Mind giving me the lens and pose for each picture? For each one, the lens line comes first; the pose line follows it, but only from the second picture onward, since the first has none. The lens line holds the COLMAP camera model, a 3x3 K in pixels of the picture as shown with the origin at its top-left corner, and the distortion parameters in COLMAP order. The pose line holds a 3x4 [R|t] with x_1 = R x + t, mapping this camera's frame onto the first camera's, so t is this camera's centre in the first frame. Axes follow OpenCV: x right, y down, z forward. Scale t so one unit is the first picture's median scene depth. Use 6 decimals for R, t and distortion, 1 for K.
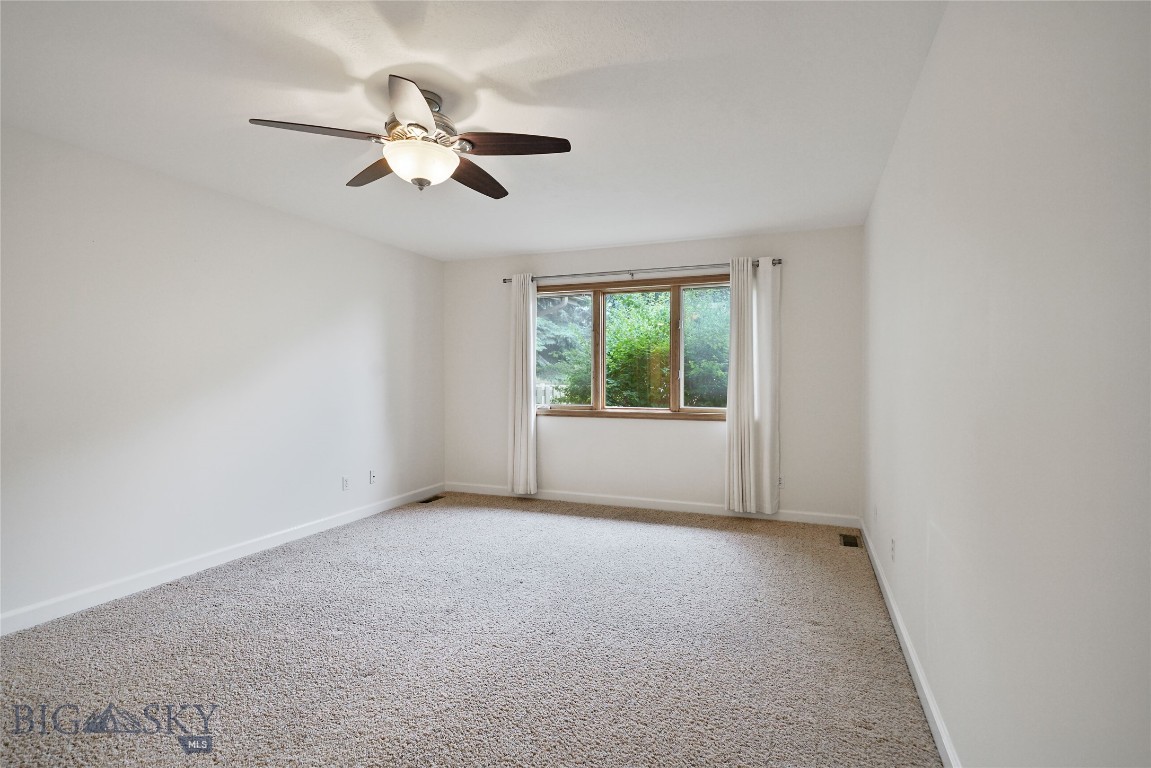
lens RADIAL K [[590.8, 0, 576.2], [0, 590.8, 374.5], [0, 0, 1]] dist [0.027299, -0.000229]
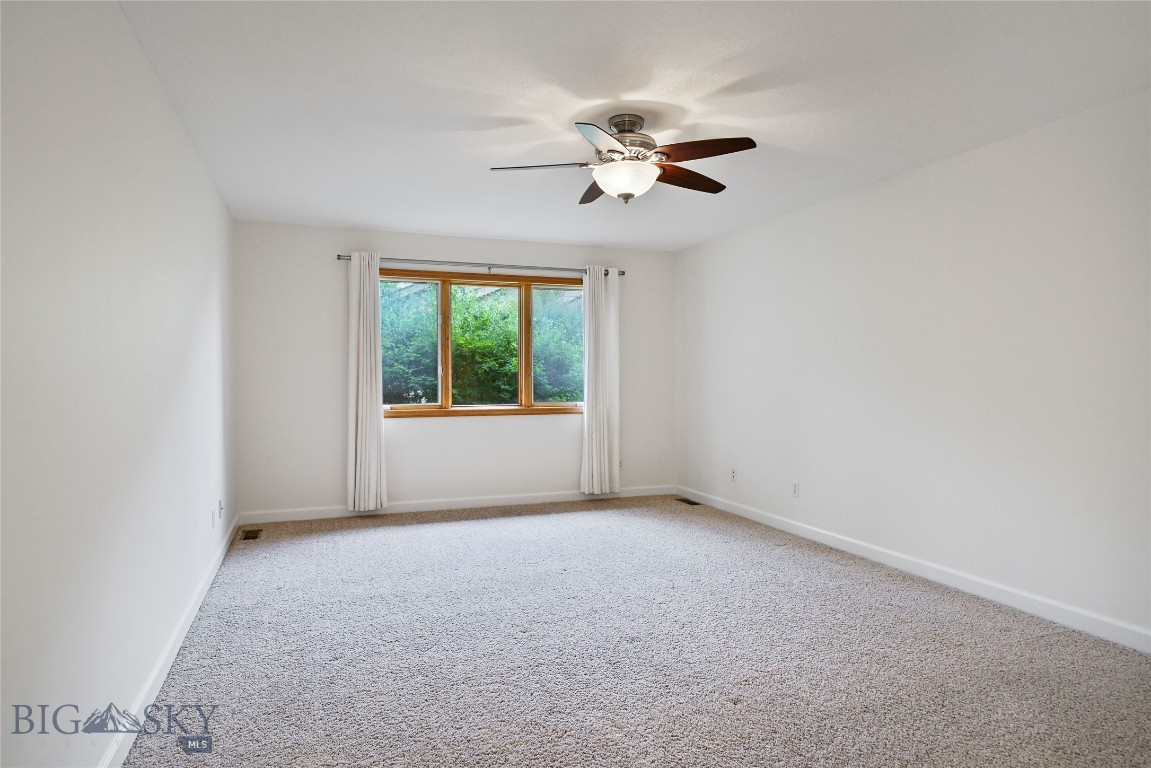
lens RADIAL K [[724.0, 0, 575.5], [0, 724.0, 384.0], [0, 0, 1]] dist [0.002769, 0.000310]
pose [[0.721689, -0.017049, 0.692008, -0.631690], [-0.003993, 0.999577, 0.028791, -0.013500], [-0.692206, -0.023542, 0.721316, 0.040943]]
